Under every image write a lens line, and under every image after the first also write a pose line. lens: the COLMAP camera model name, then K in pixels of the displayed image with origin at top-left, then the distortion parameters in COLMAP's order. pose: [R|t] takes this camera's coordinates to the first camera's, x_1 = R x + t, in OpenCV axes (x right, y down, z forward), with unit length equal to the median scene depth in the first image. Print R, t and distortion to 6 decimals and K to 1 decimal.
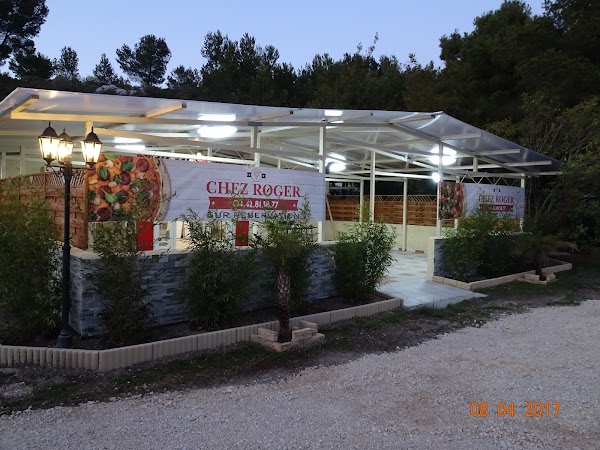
lens RADIAL K [[465.0, 0, 300.0], [0, 465.0, 225.0], [0, 0, 1]] dist [0.028328, 0.010223]
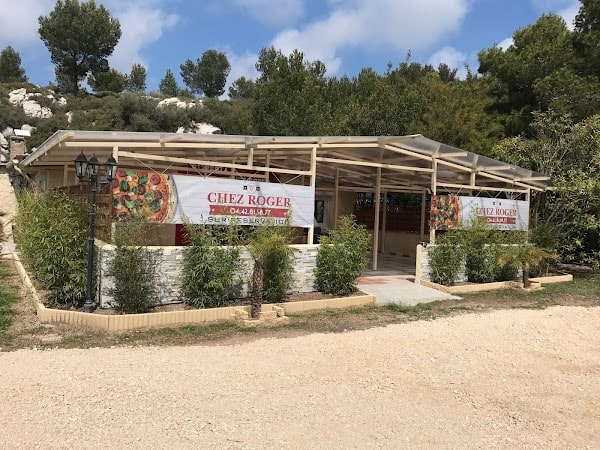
lens RADIAL K [[465.0, 0, 300.0], [0, 465.0, 225.0], [0, 0, 1]] dist [0.028328, 0.010223]
pose [[0.991973, 0.026413, -0.123659, 0.174098], [-0.028347, 0.999501, -0.013909, 0.003176], [0.123230, 0.017303, 0.992227, -0.181235]]
